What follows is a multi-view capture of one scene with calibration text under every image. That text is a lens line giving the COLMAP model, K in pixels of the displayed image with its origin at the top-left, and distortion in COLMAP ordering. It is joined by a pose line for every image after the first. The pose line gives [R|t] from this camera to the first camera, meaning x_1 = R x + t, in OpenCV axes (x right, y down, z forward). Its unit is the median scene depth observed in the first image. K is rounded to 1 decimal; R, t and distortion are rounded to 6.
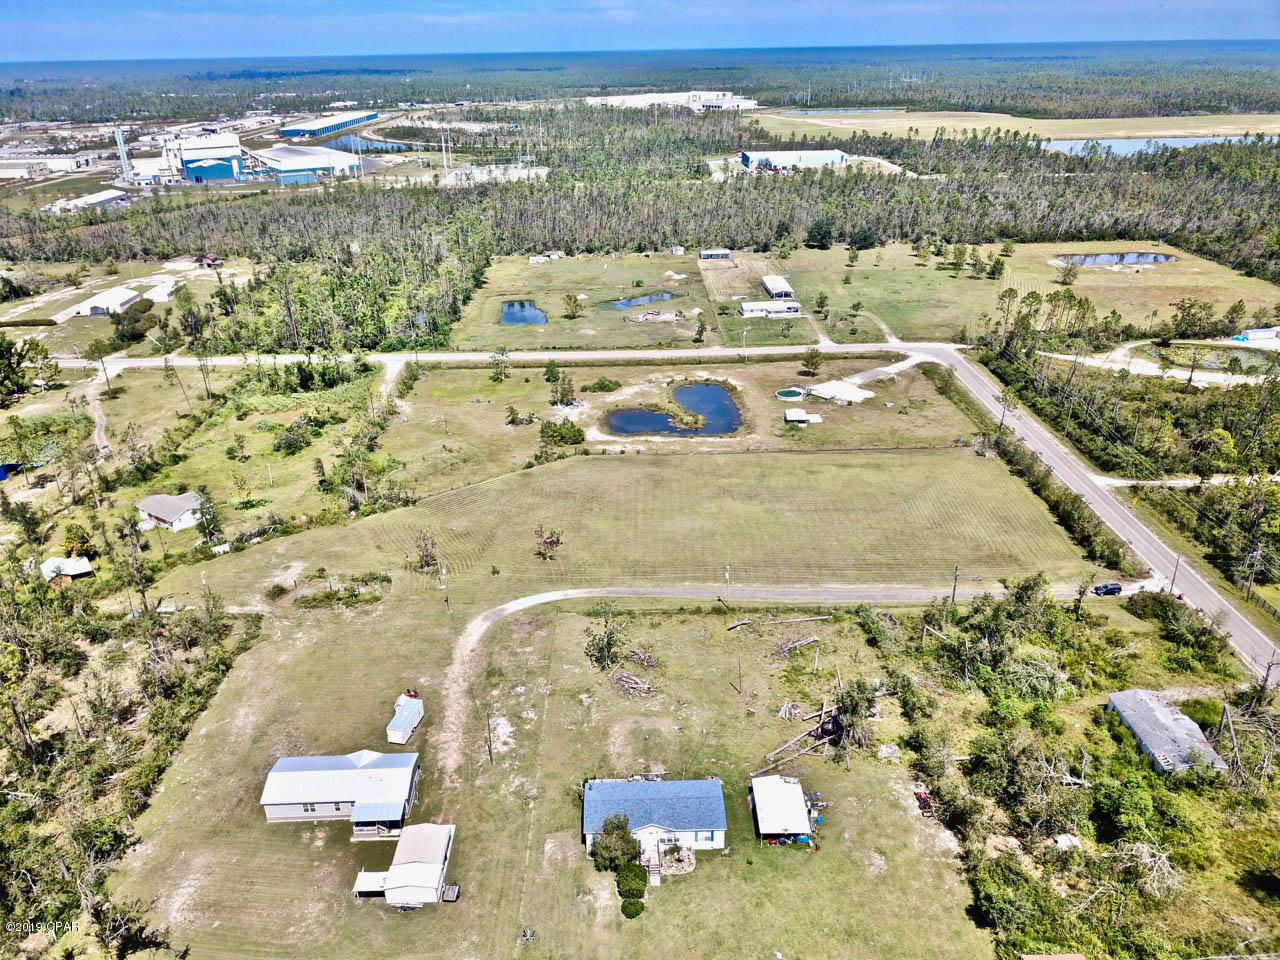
lens RADIAL K [[974.8, 0, 631.5], [0, 974.8, 479.3], [0, 0, 1]] dist [0.032079, -0.043488]
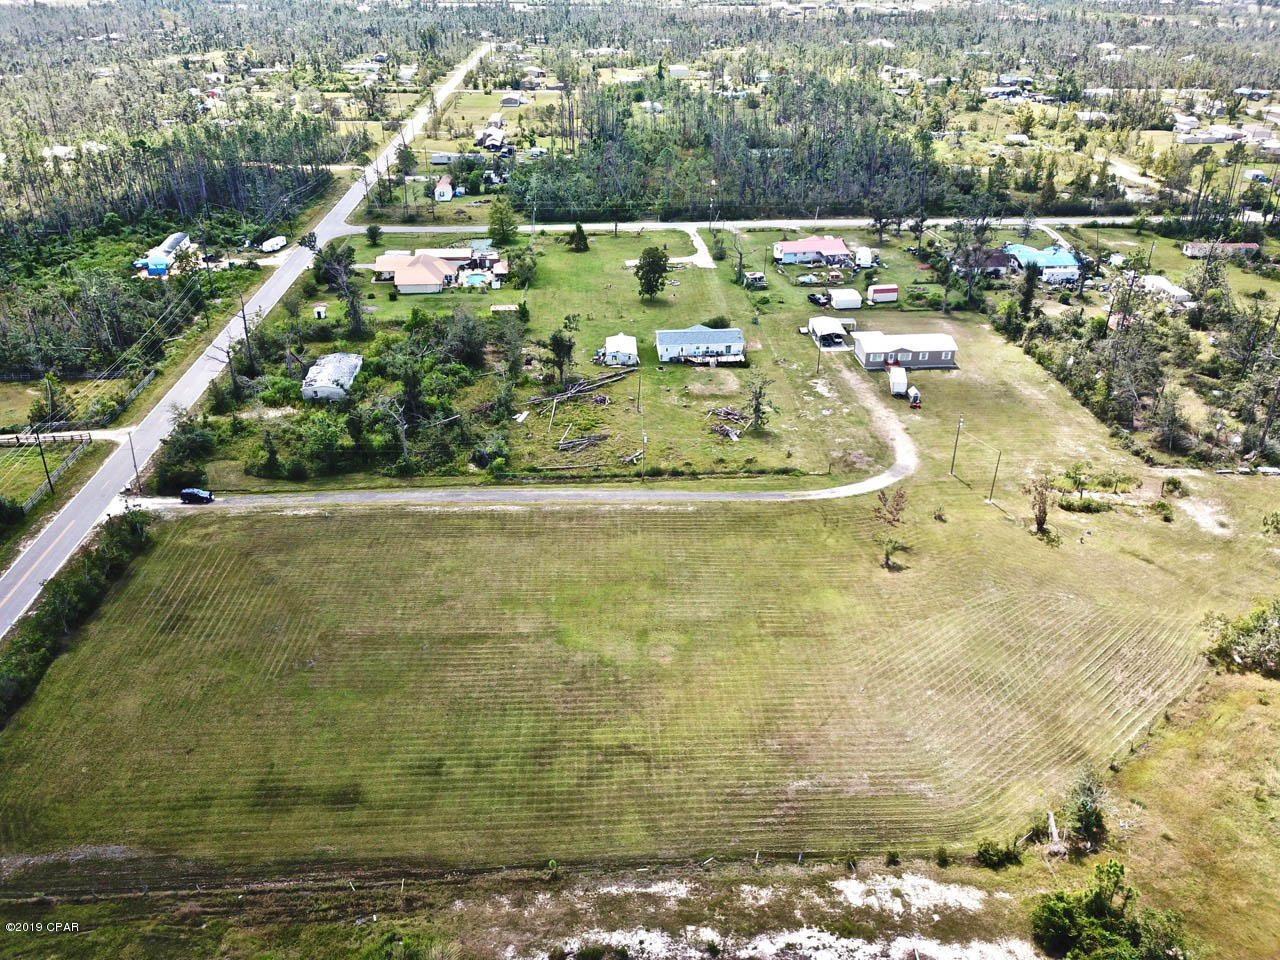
lens RADIAL K [[974.8, 0, 635.3], [0, 974.8, 484.3], [0, 0, 1]] dist [0.032079, -0.043488]
pose [[-0.998885, 0.034937, -0.031744, 0.097272], [-0.004226, 0.603592, 0.797282, -0.418716], [0.047015, 0.796528, -0.602771, 1.114181]]
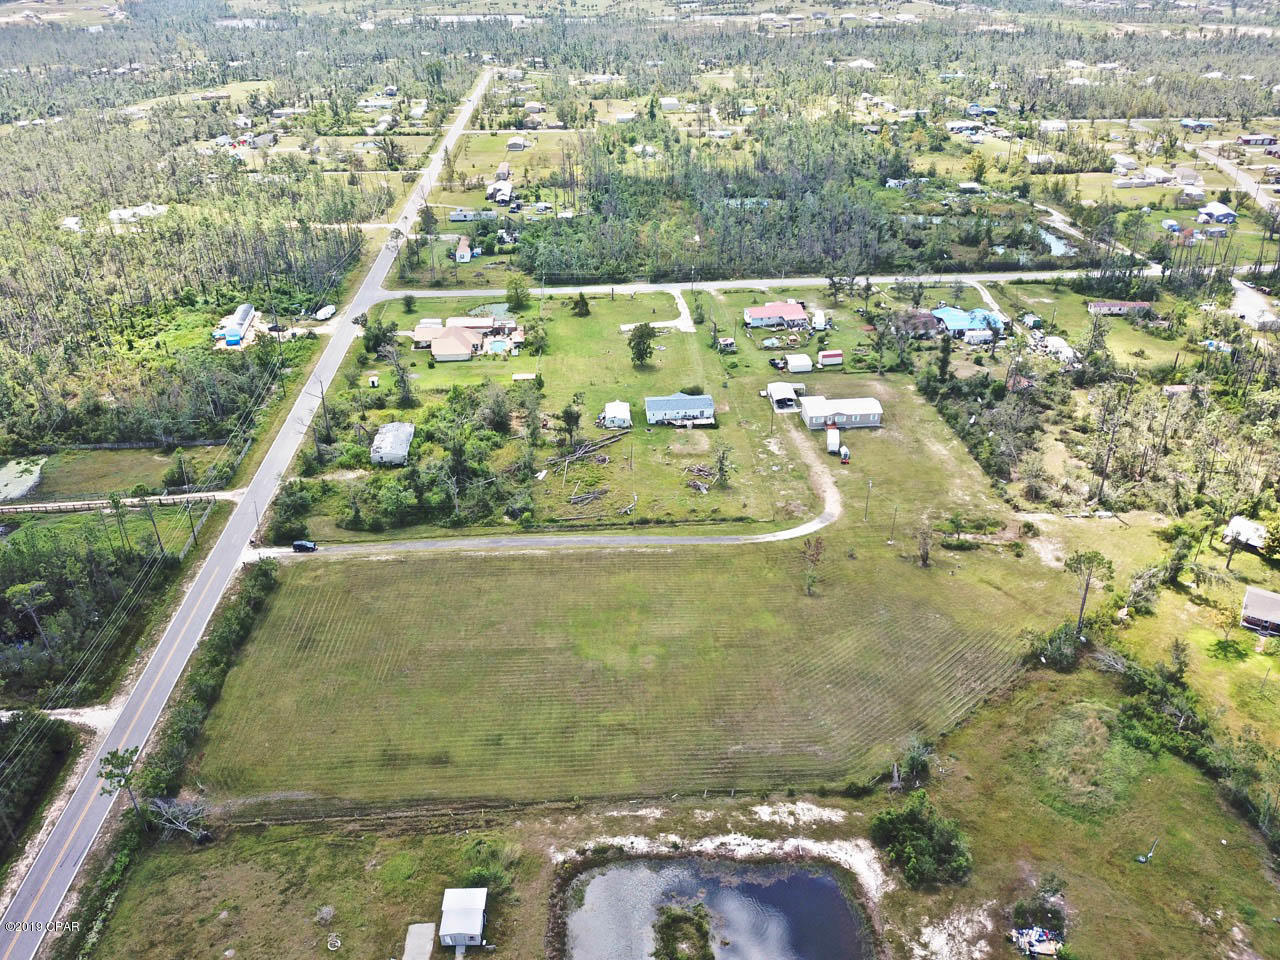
lens RADIAL K [[974.8, 0, 635.8], [0, 974.8, 480.2], [0, 0, 1]] dist [0.032079, -0.043488]
pose [[-0.998361, 0.048326, -0.030659, 0.094775], [0.004236, 0.596635, 0.802502, -0.624572], [0.057074, 0.801057, -0.595861, 1.203867]]
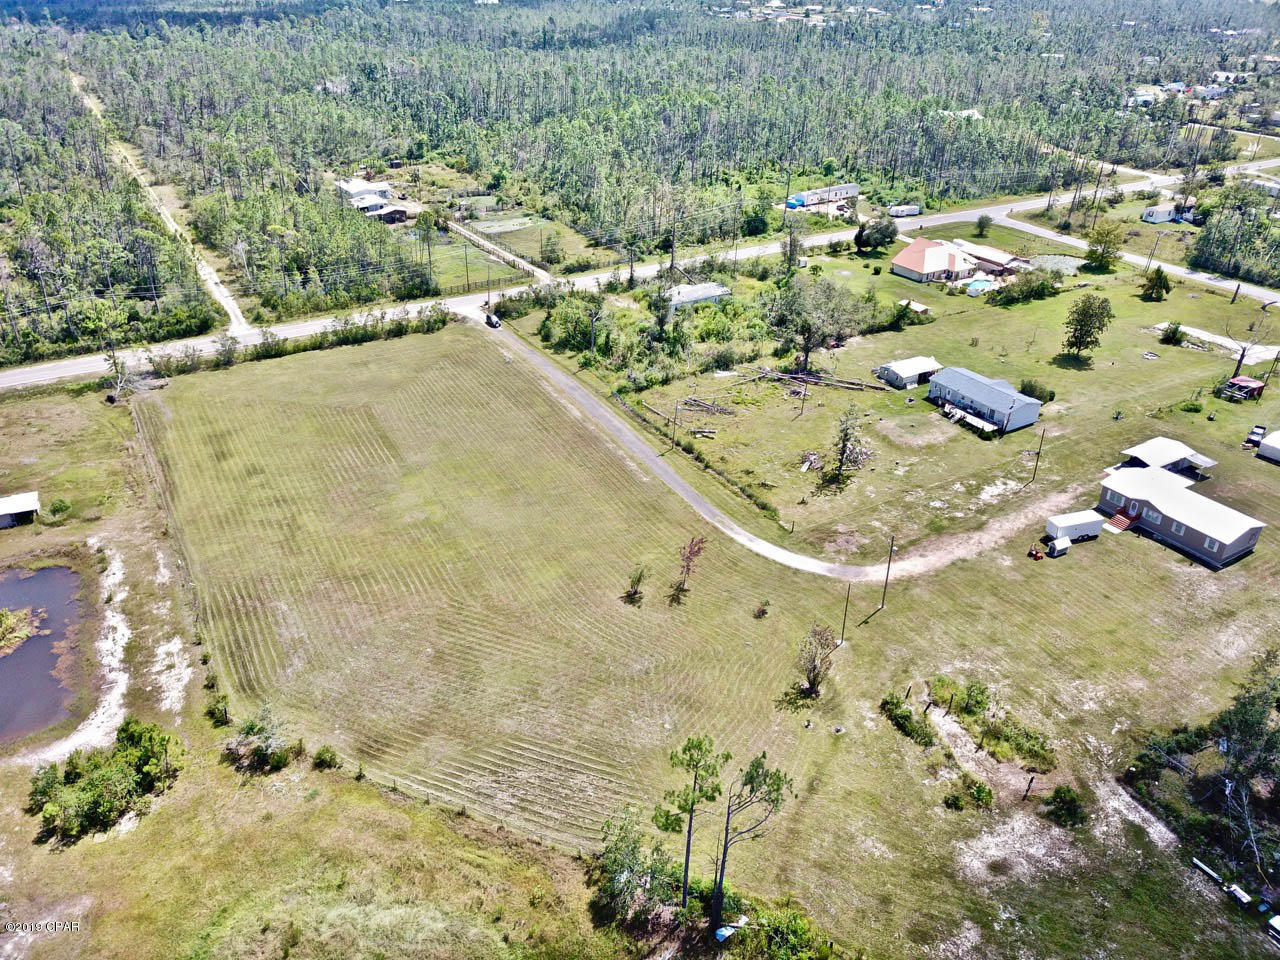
lens RADIAL K [[974.8, 0, 632.2], [0, 974.8, 479.1], [0, 0, 1]] dist [0.032079, -0.043488]
pose [[-0.486855, -0.407661, 0.772518, -0.432857], [0.360698, 0.711656, 0.602862, -0.297030], [-0.795531, 0.572152, -0.199431, 0.888076]]
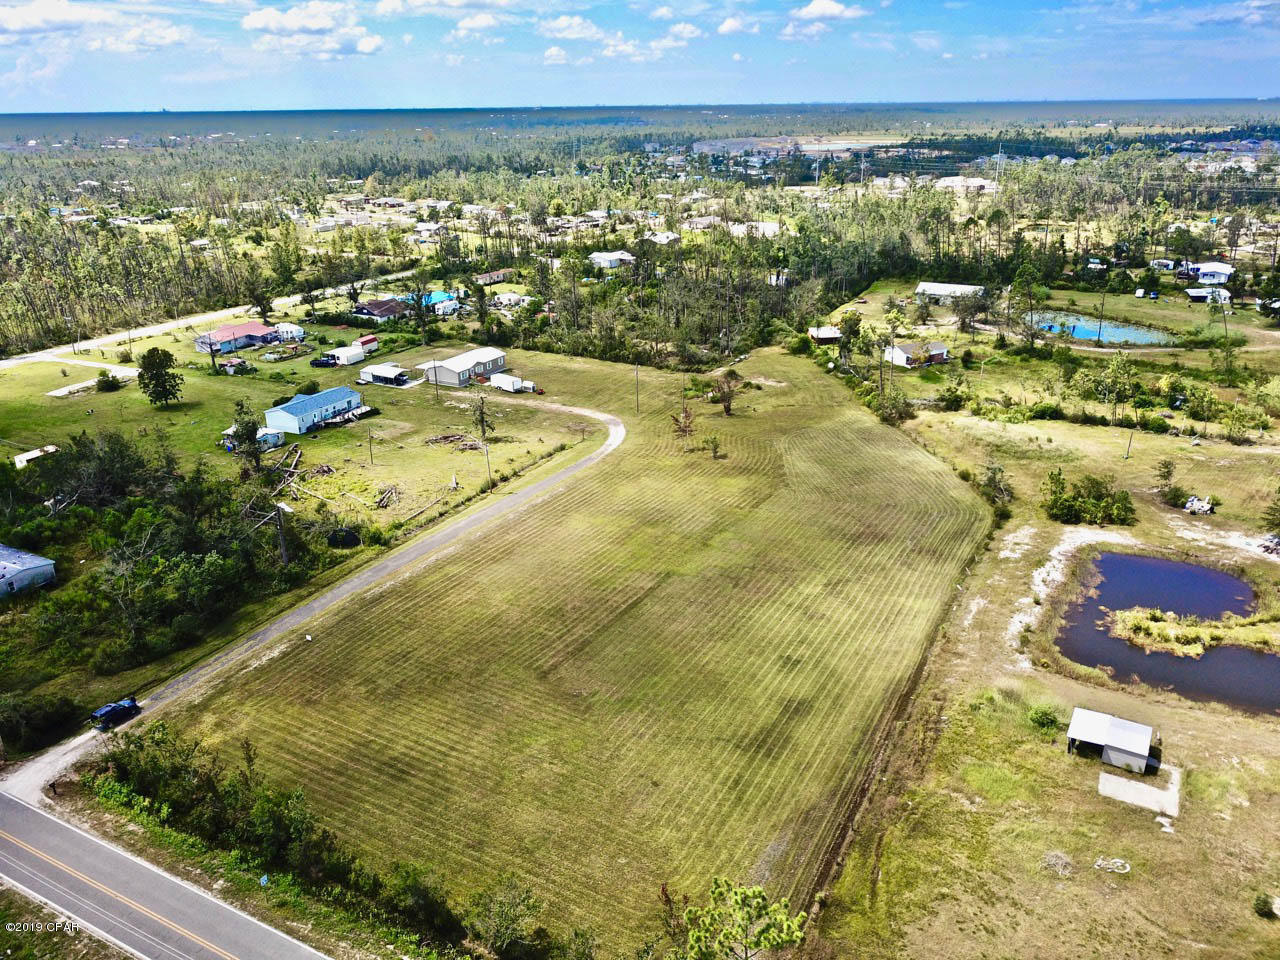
lens RADIAL K [[974.8, 0, 636.8], [0, 974.8, 481.1], [0, 0, 1]] dist [0.032079, -0.043488]
pose [[-0.482173, 0.336765, -0.808764, 0.553856], [-0.337934, 0.780226, 0.526354, -0.290579], [0.808276, 0.527102, -0.262399, 0.970285]]
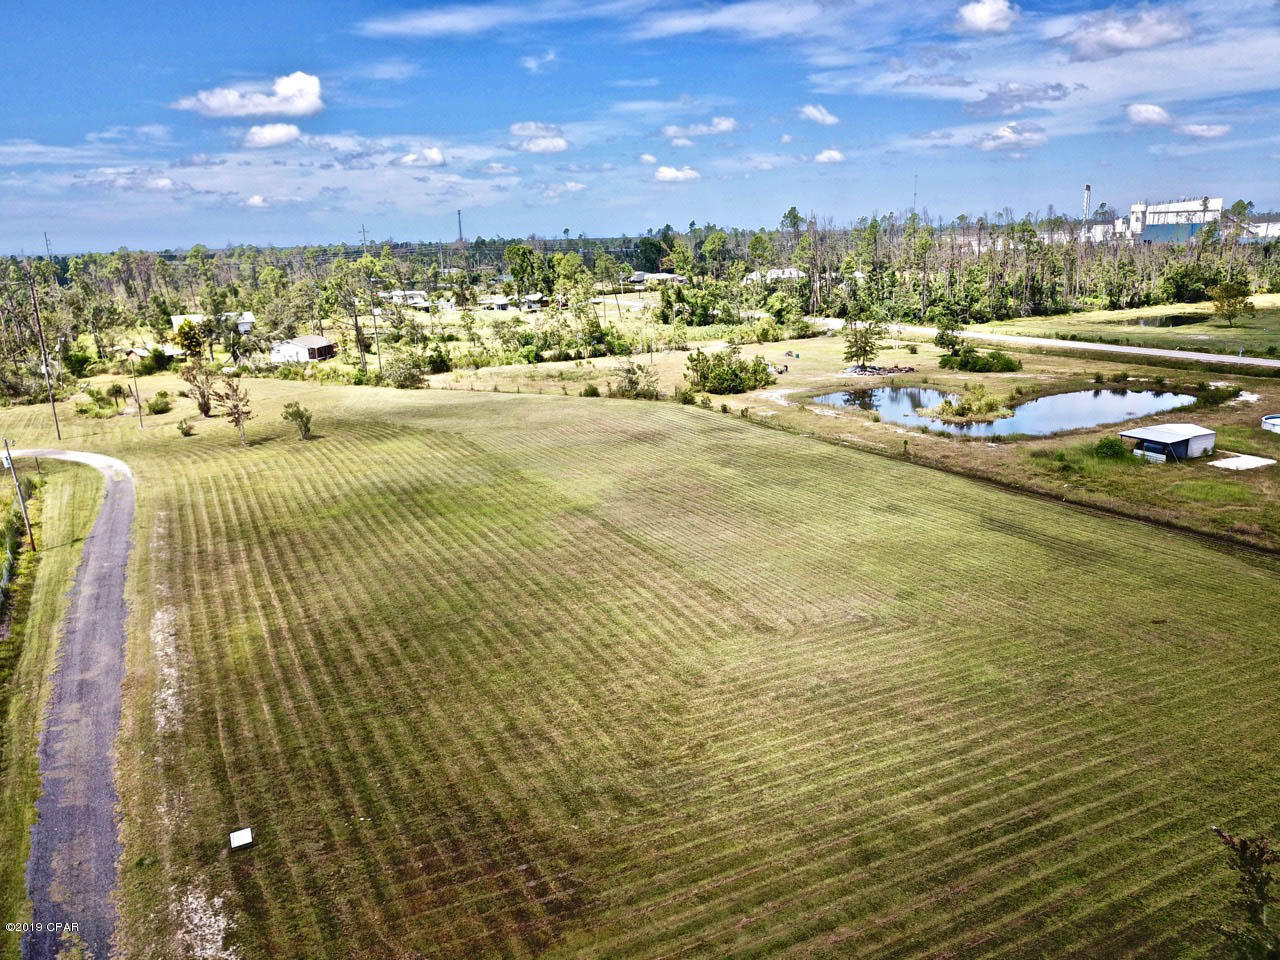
lens RADIAL K [[974.8, 0, 640.8], [0, 974.8, 471.7], [0, 0, 1]] dist [0.032079, -0.043488]
pose [[0.471255, 0.209785, -0.856685, 0.416295], [-0.338326, 0.939996, 0.044077, -0.004868], [0.814527, 0.269067, 0.513954, 0.712525]]
